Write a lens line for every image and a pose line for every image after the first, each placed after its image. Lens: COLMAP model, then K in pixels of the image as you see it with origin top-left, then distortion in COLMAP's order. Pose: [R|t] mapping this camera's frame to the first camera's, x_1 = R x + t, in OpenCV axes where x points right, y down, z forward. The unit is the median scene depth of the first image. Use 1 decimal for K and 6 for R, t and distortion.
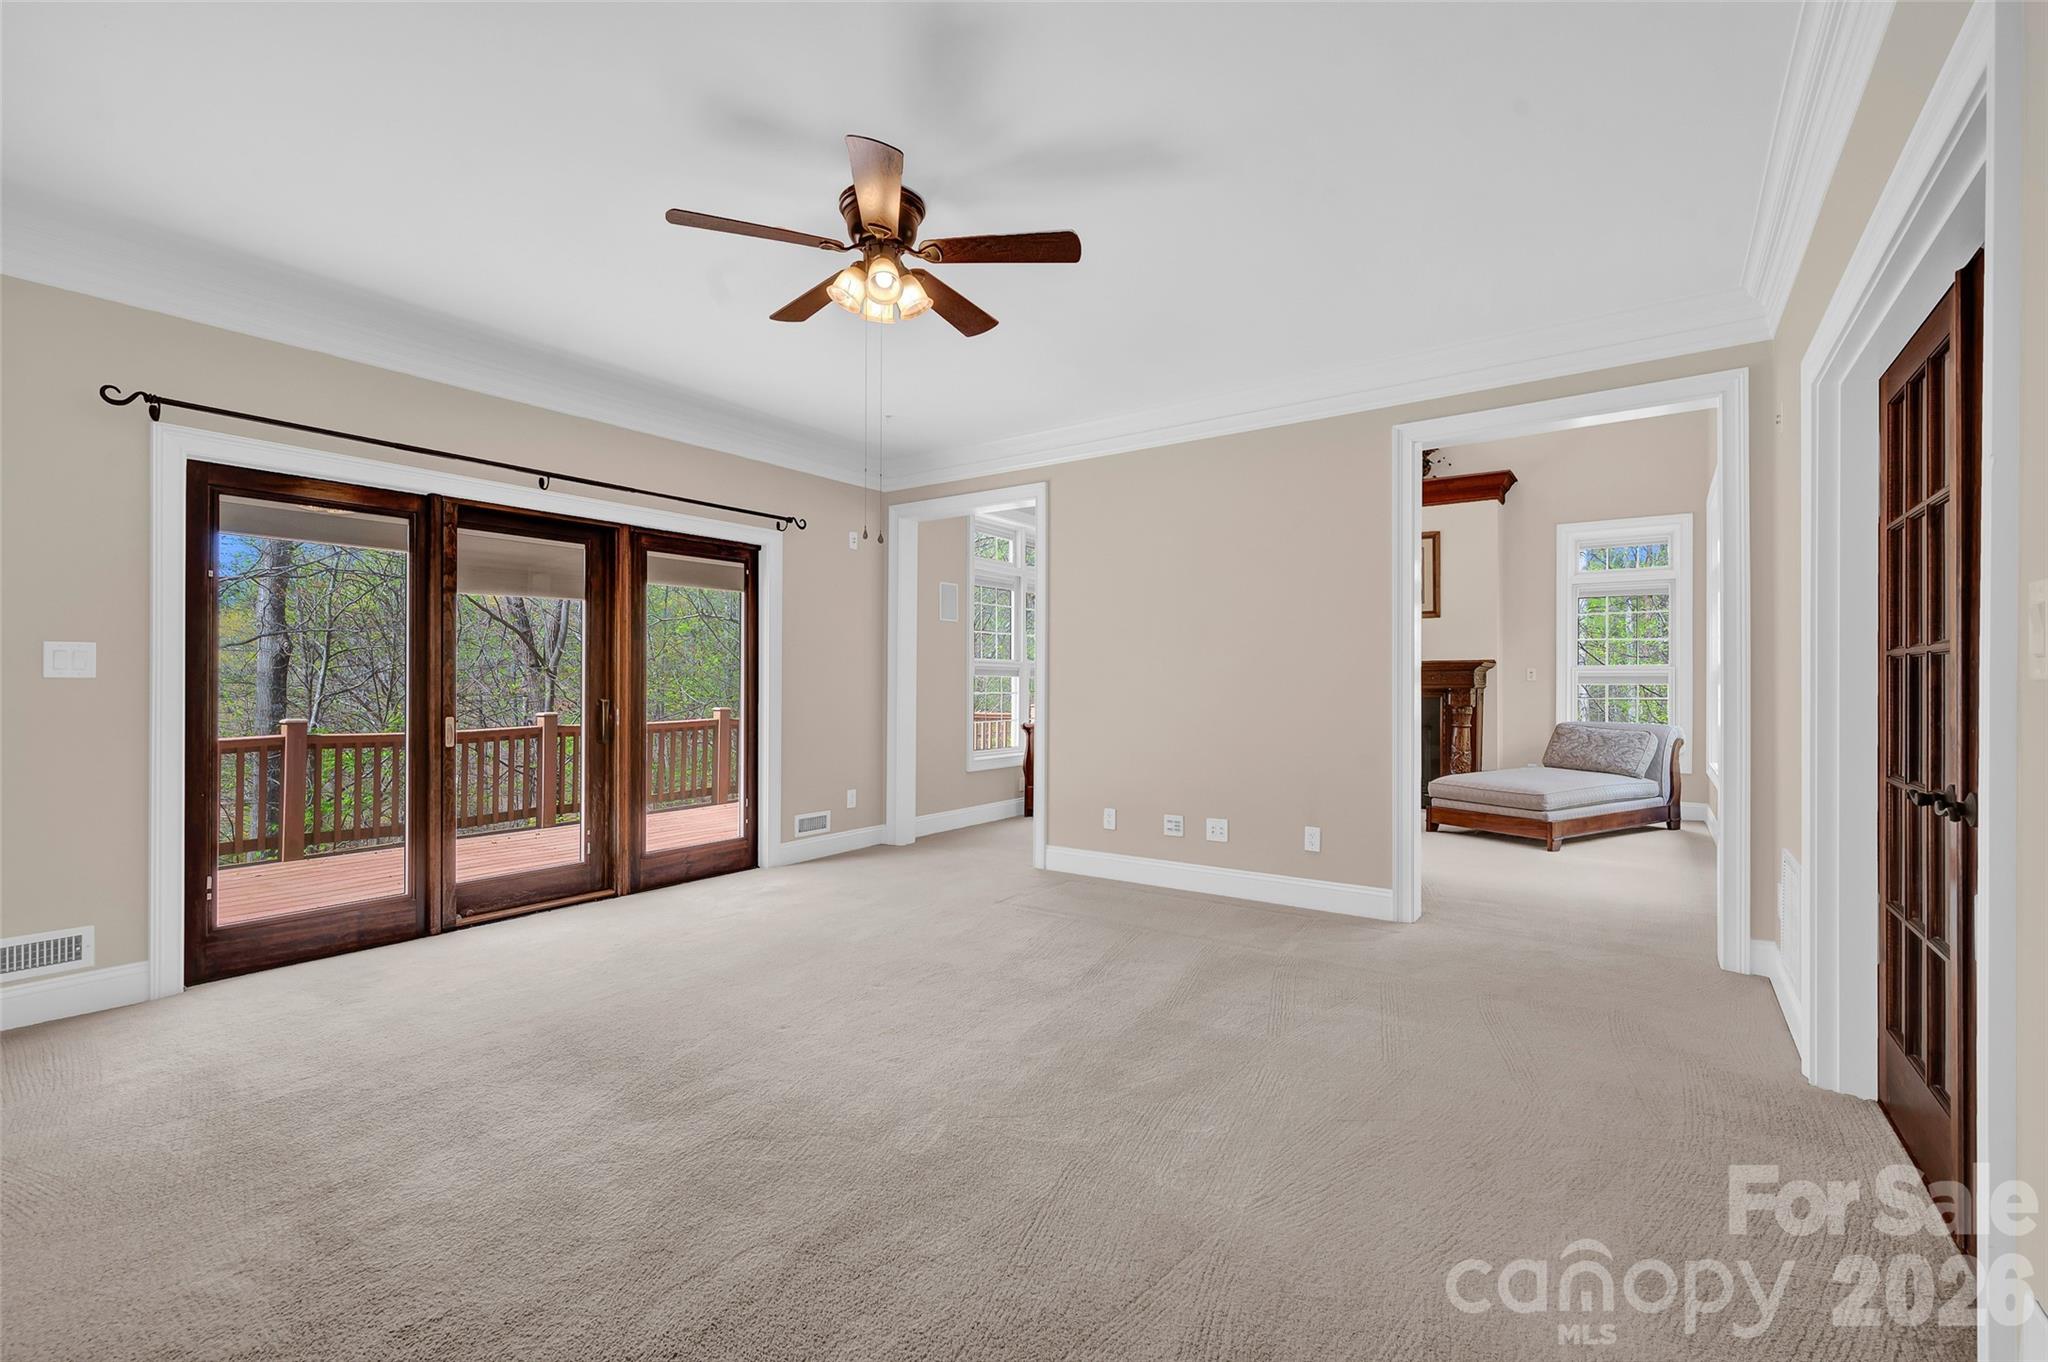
lens RADIAL K [[882.2, 0, 1017.0], [0, 882.2, 675.4], [0, 0, 1]] dist [0.007575, -0.001225]
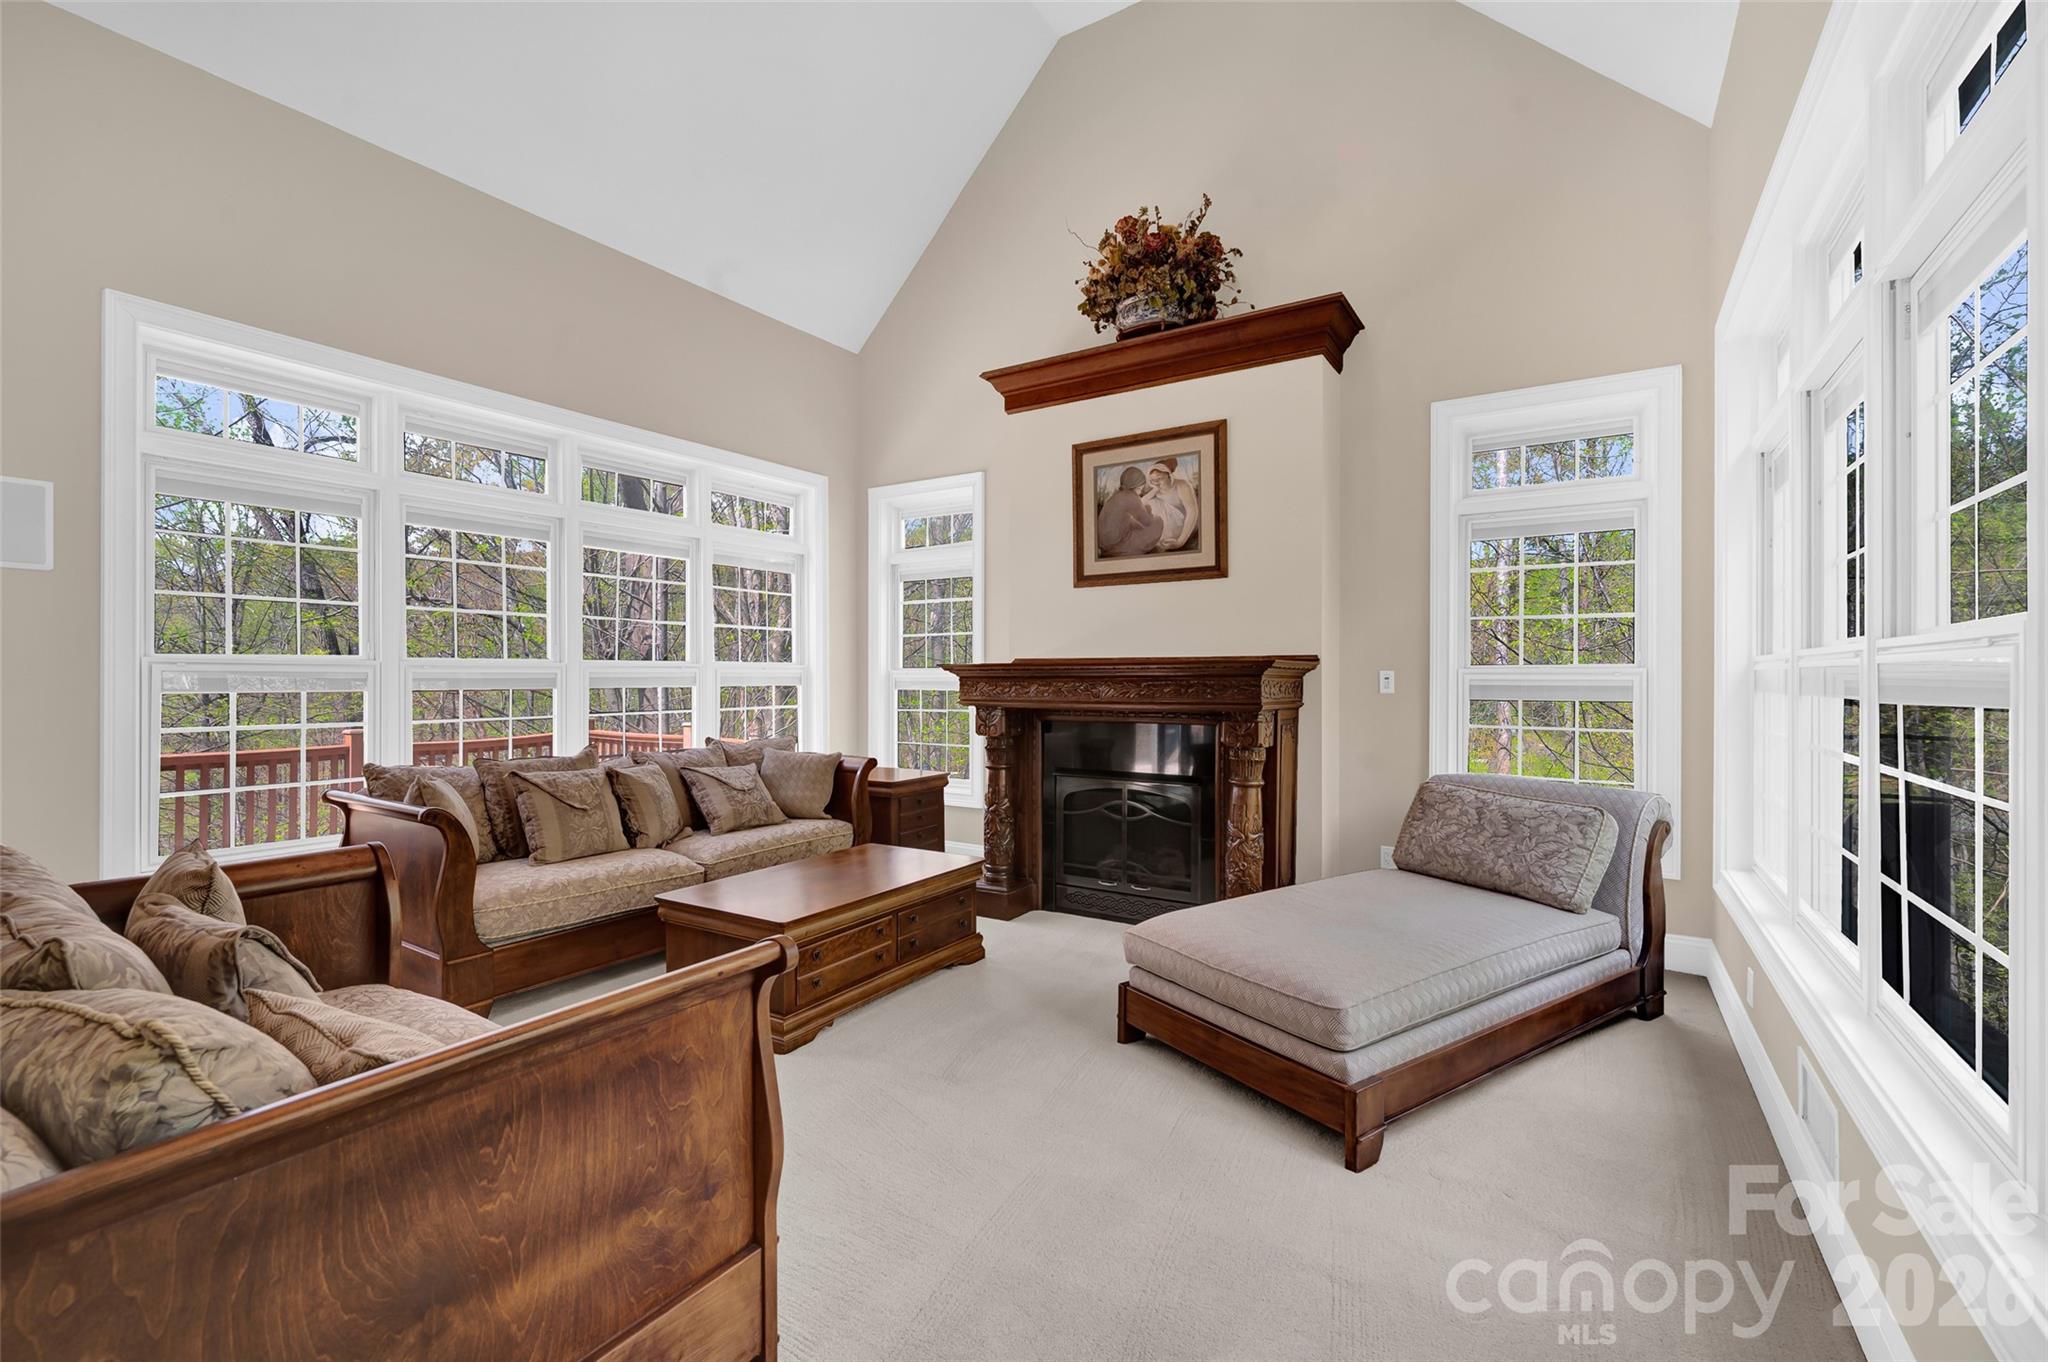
lens RADIAL K [[882.2, 0, 1016.5], [0, 882.2, 681.6], [0, 0, 1]] dist [0.007575, -0.001225]
pose [[0.998964, -0.006188, 0.045074, 0.357348], [0.005936, 0.999966, 0.005727, -0.006467], [-0.045108, -0.005453, 0.998967, 0.507289]]
